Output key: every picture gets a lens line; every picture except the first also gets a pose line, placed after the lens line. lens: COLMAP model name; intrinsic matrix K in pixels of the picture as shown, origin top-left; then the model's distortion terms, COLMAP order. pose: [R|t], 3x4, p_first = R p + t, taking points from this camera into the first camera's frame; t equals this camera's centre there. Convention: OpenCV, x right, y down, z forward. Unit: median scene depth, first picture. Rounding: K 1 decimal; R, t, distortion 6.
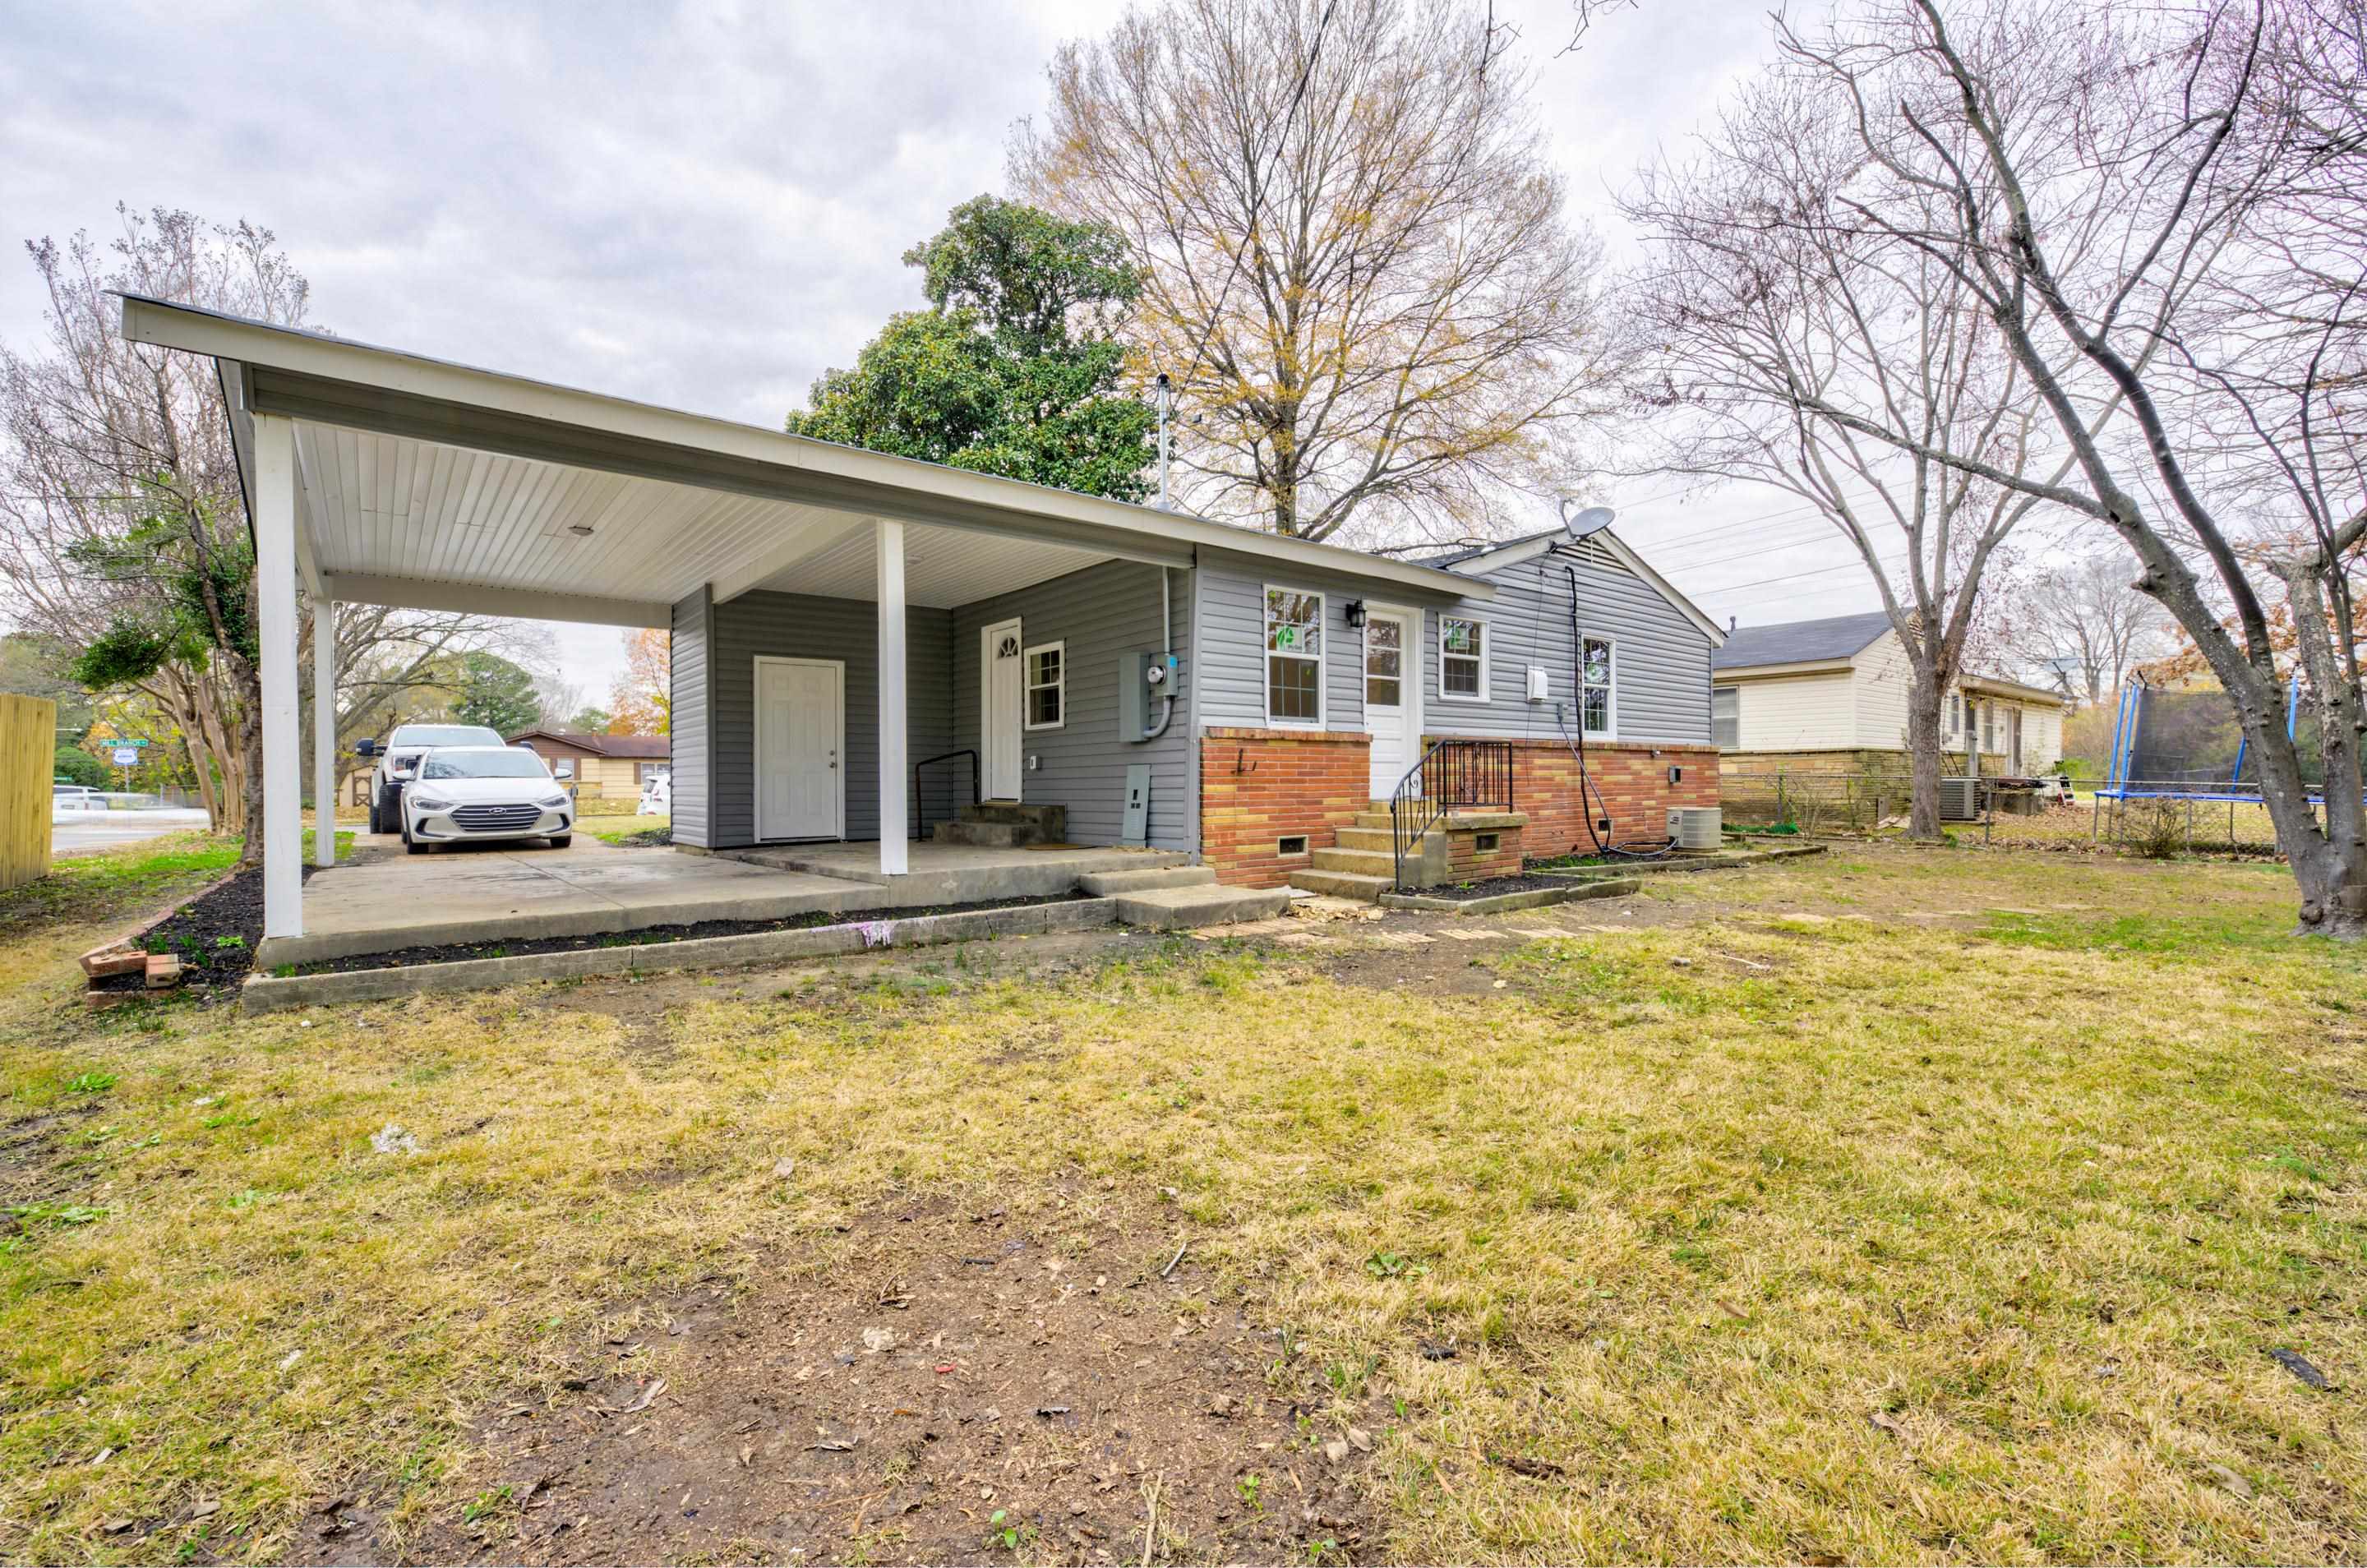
lens RADIAL K [[1008.9, 0, 1172.0], [0, 1008.9, 791.7], [0, 0, 1]] dist [-0.002192, 0.001206]
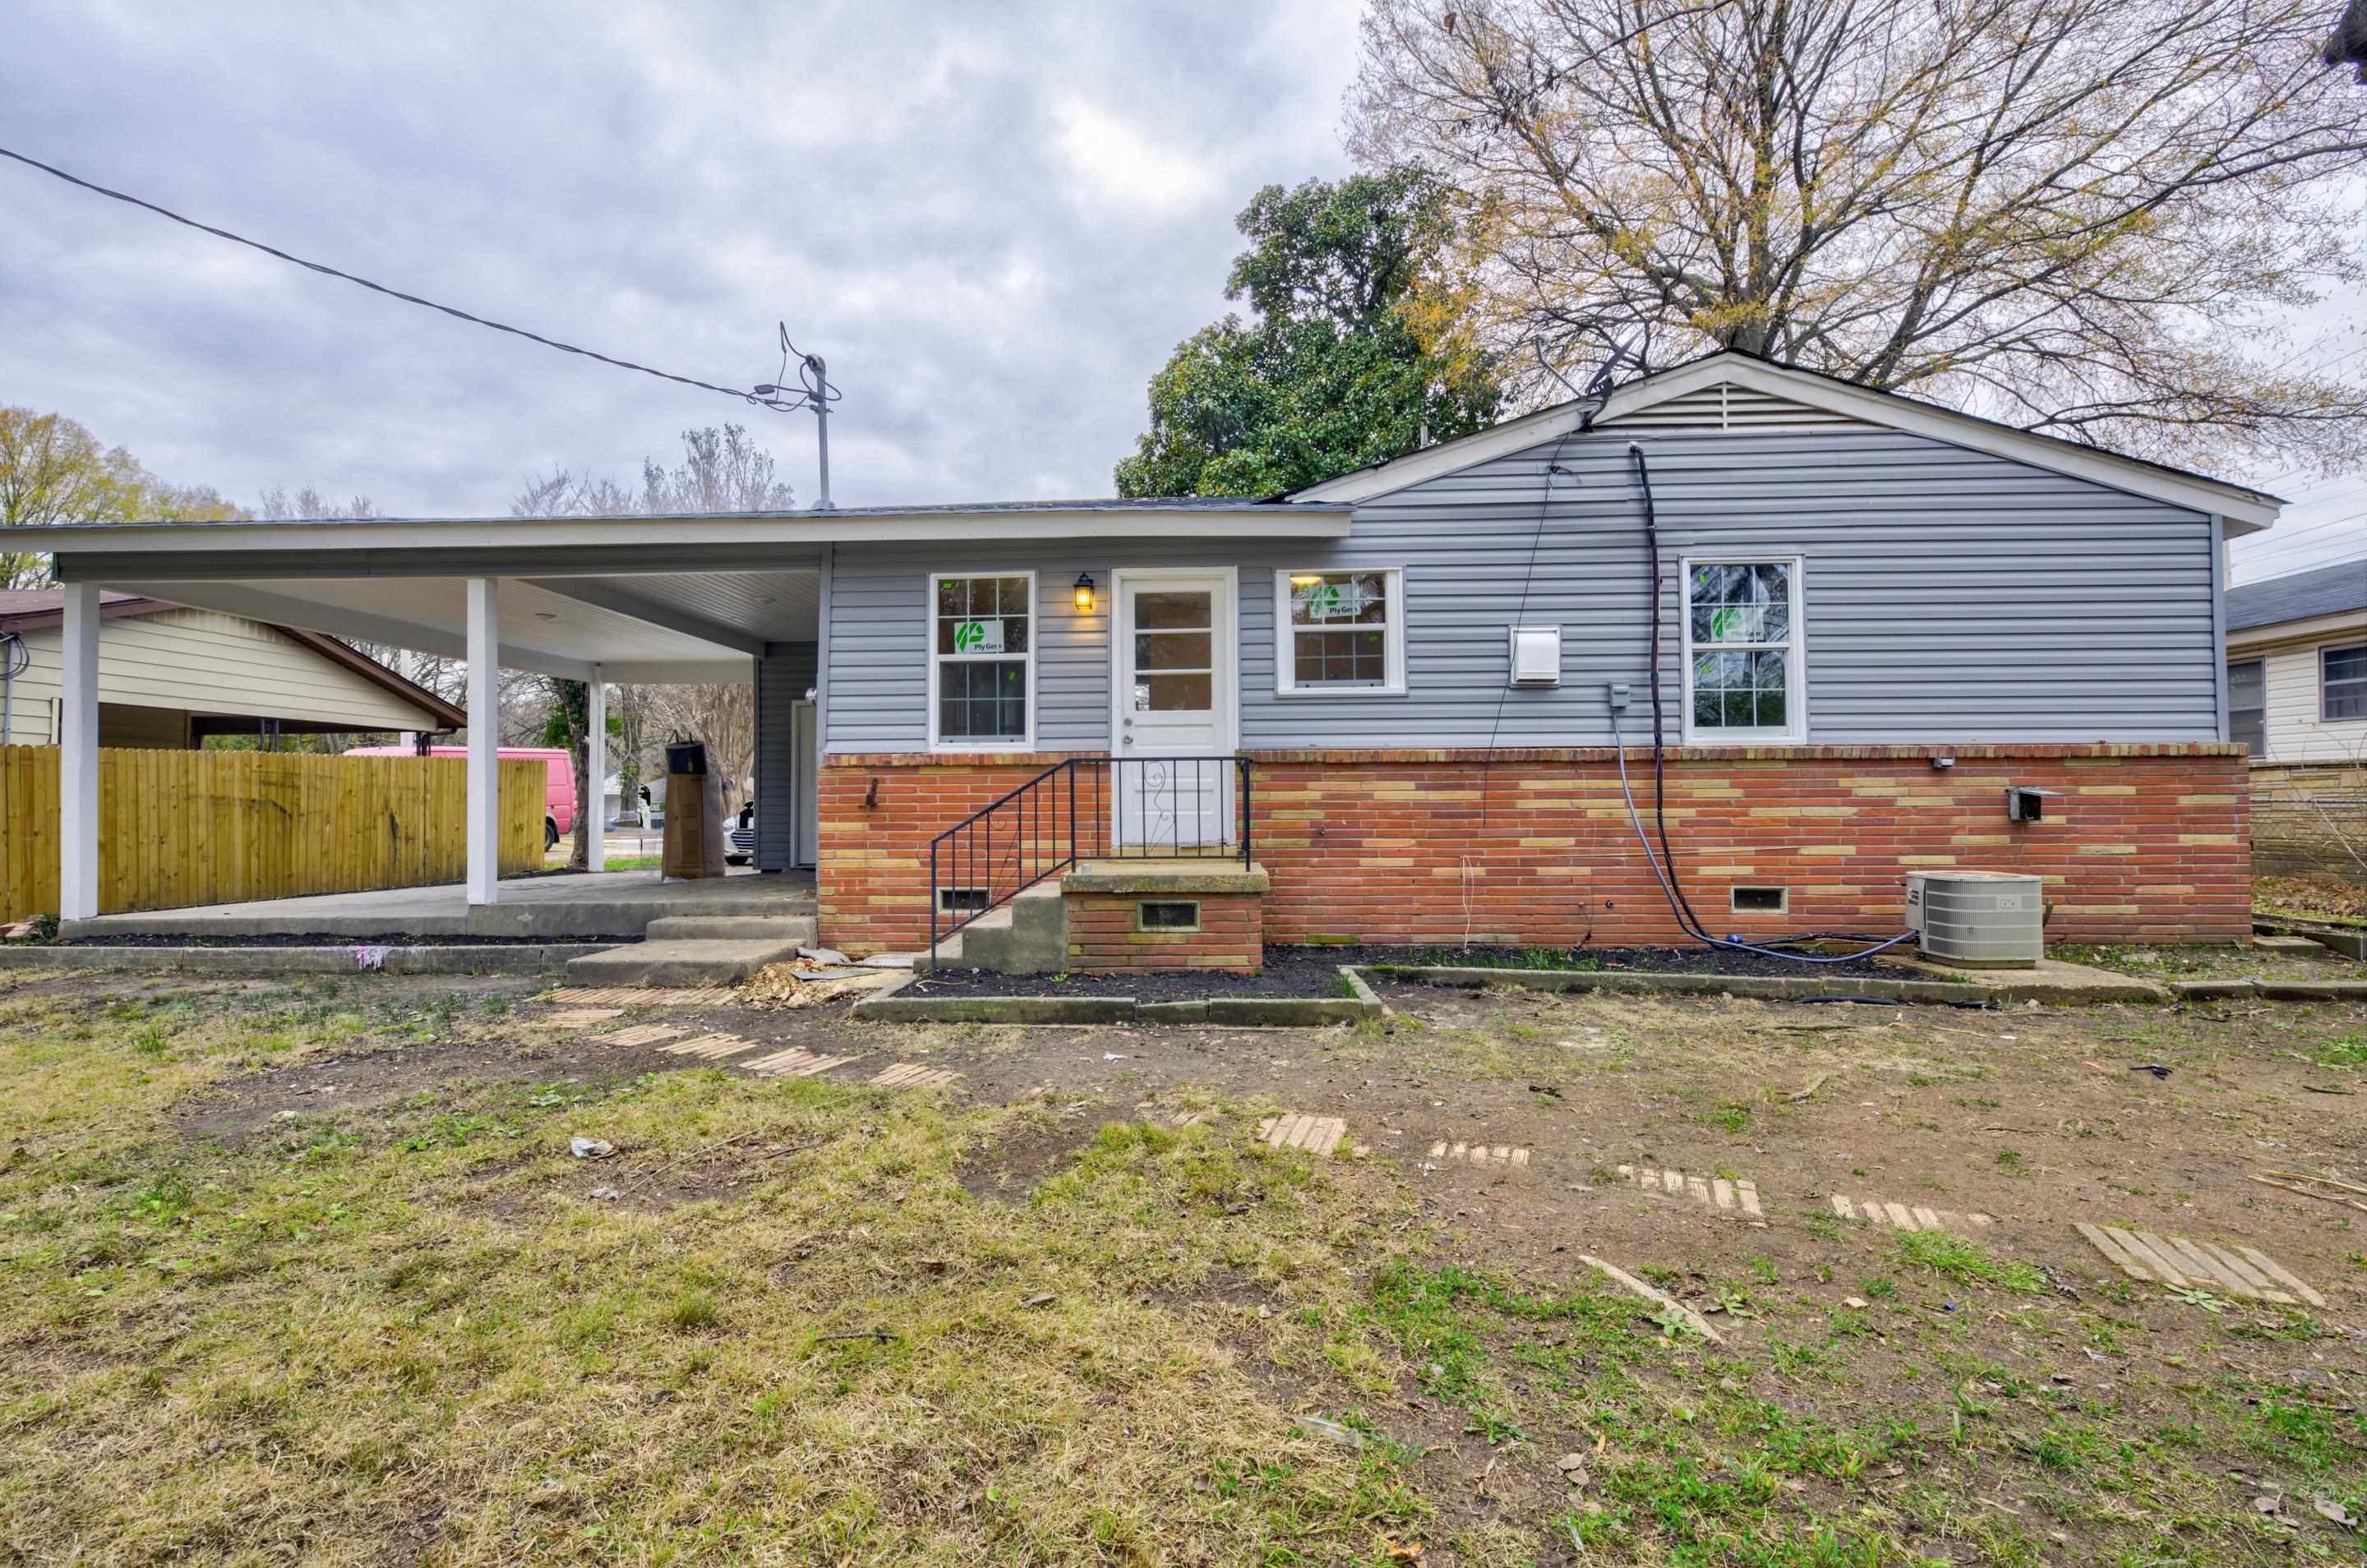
lens RADIAL K [[1008.9, 0, 1171.5], [0, 1008.9, 787.1], [0, 0, 1]] dist [-0.002192, 0.001206]
pose [[0.748341, -0.012867, -0.663190, 0.672183], [-0.005864, 0.999644, -0.026012, -0.013220], [0.663289, 0.023355, 0.747999, 0.461976]]
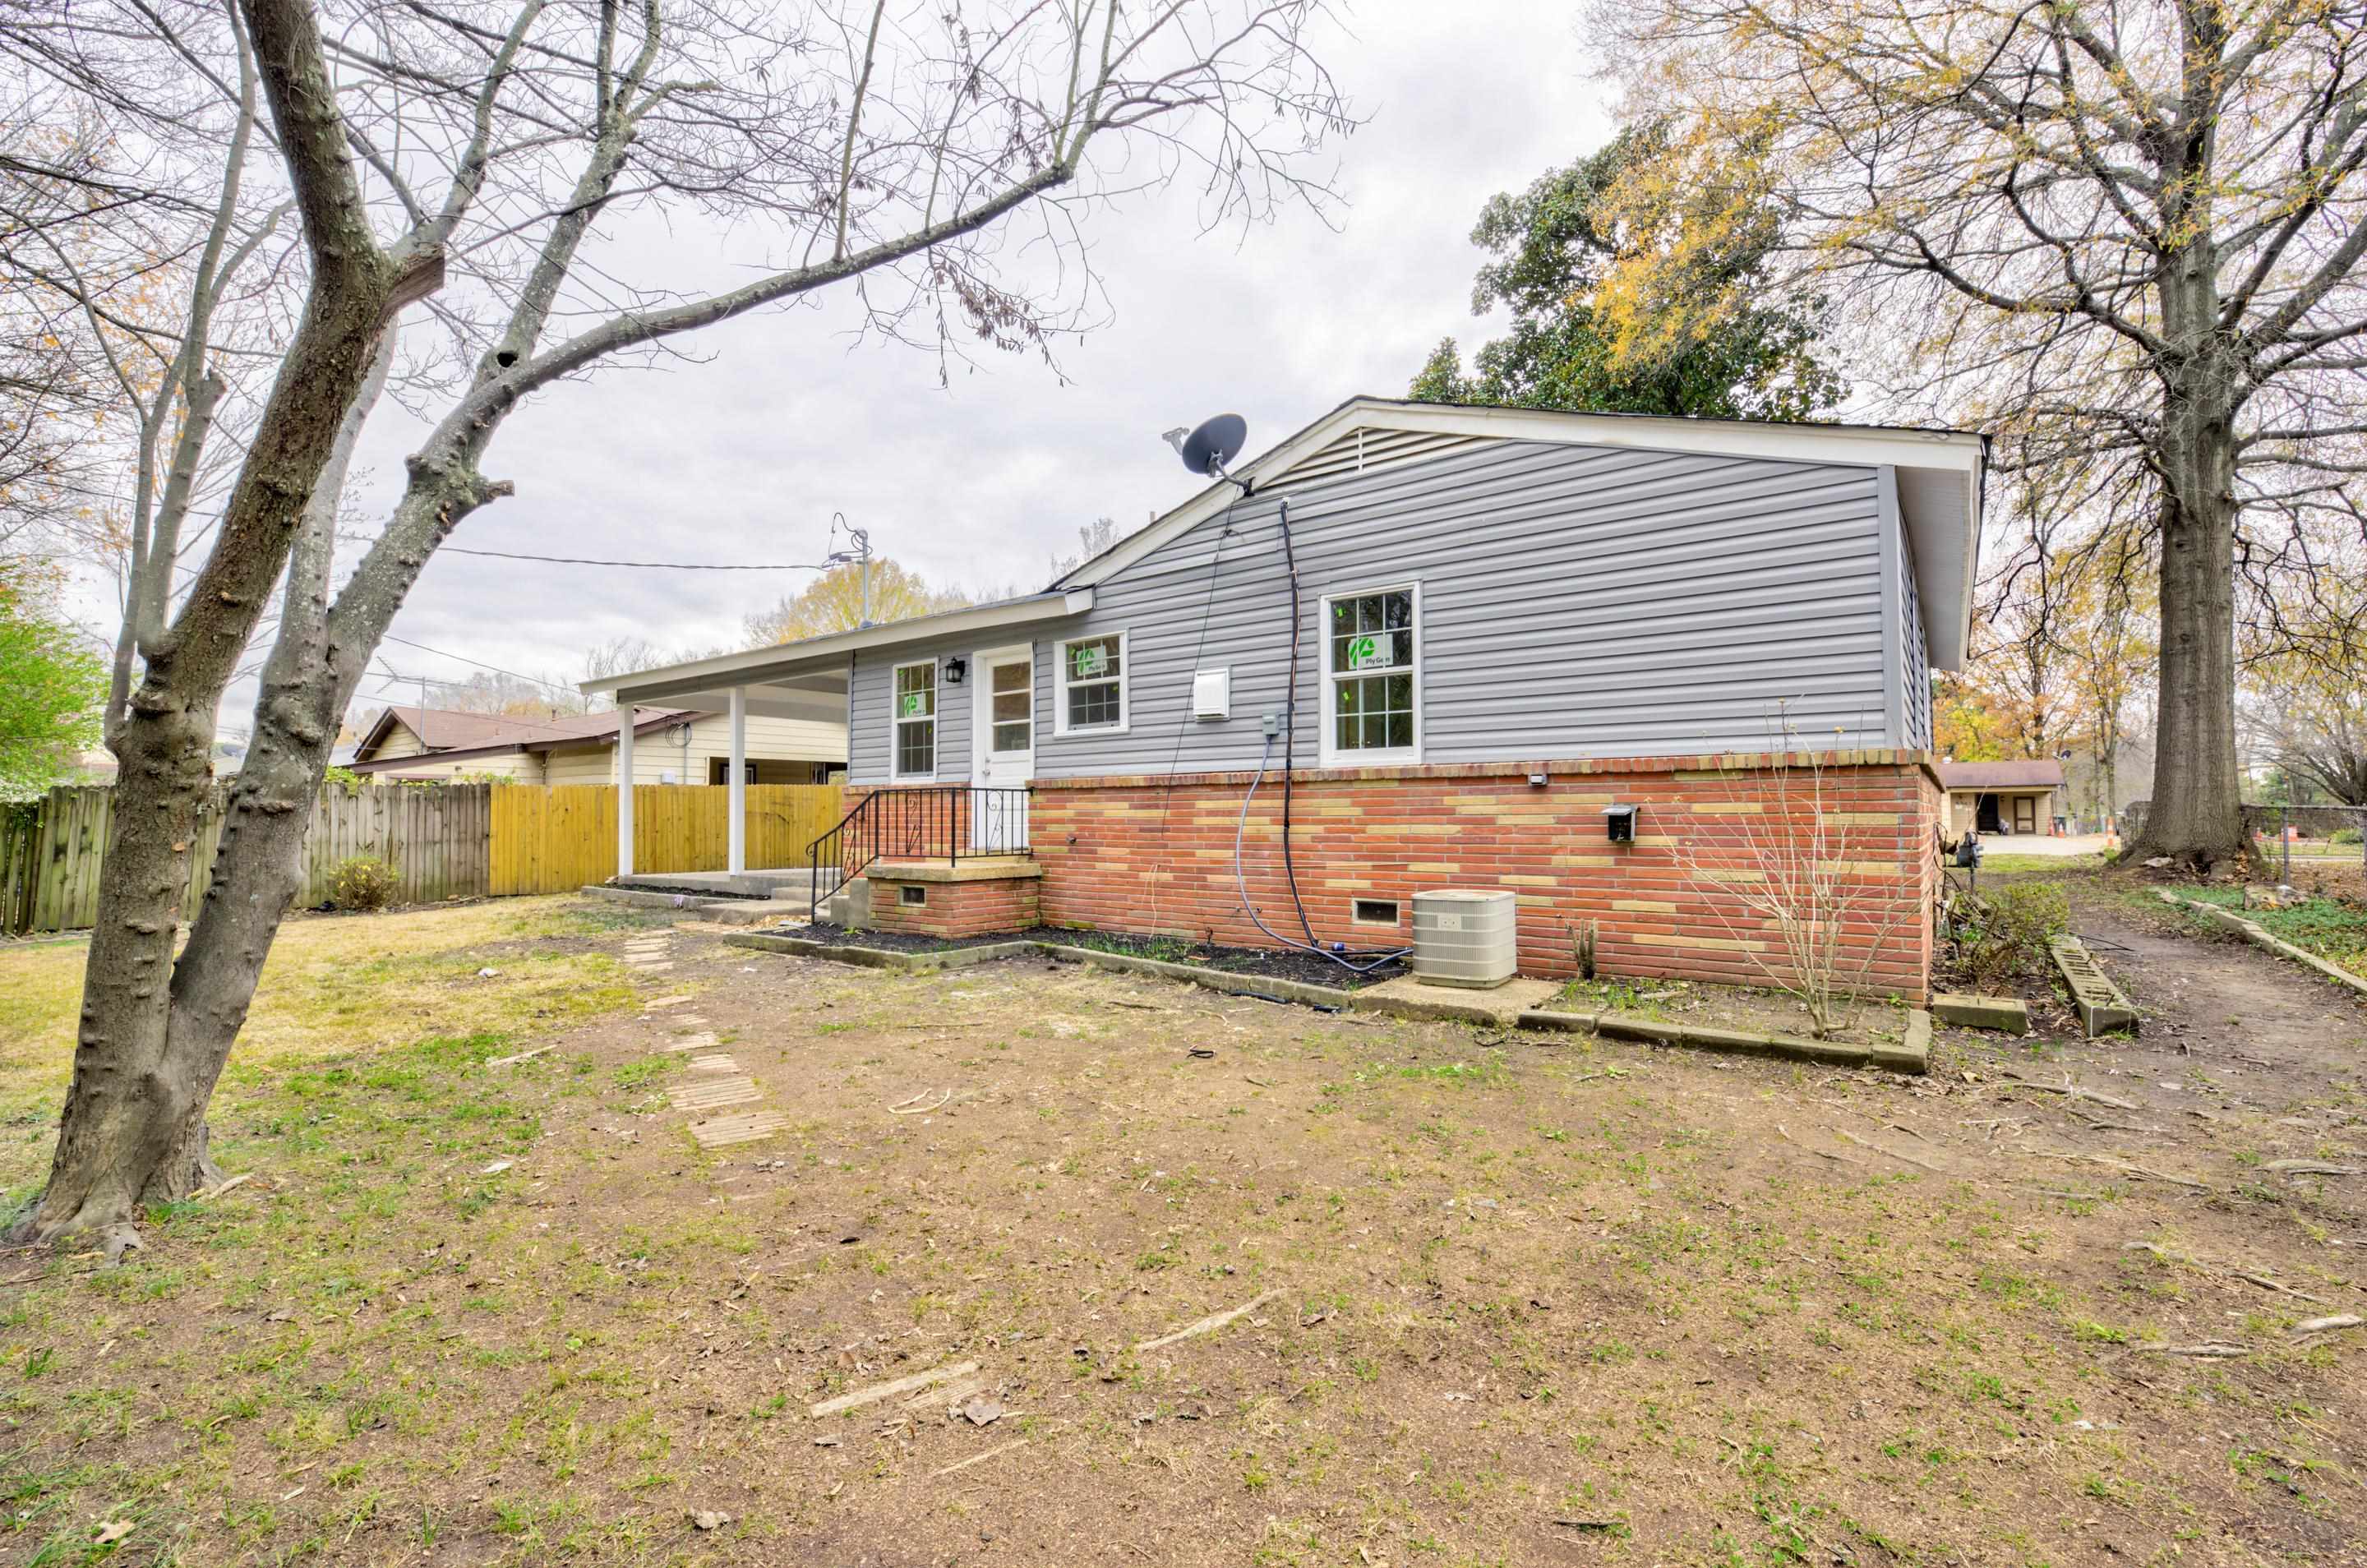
lens RADIAL K [[1008.9, 0, 1149.4], [0, 1008.9, 778.1], [0, 0, 1]] dist [-0.002192, 0.001206]
pose [[0.221382, -0.030916, -0.974697, 1.170496], [-0.005542, 0.999441, -0.032959, -0.027867], [0.975171, 0.012698, 0.221087, 0.904860]]
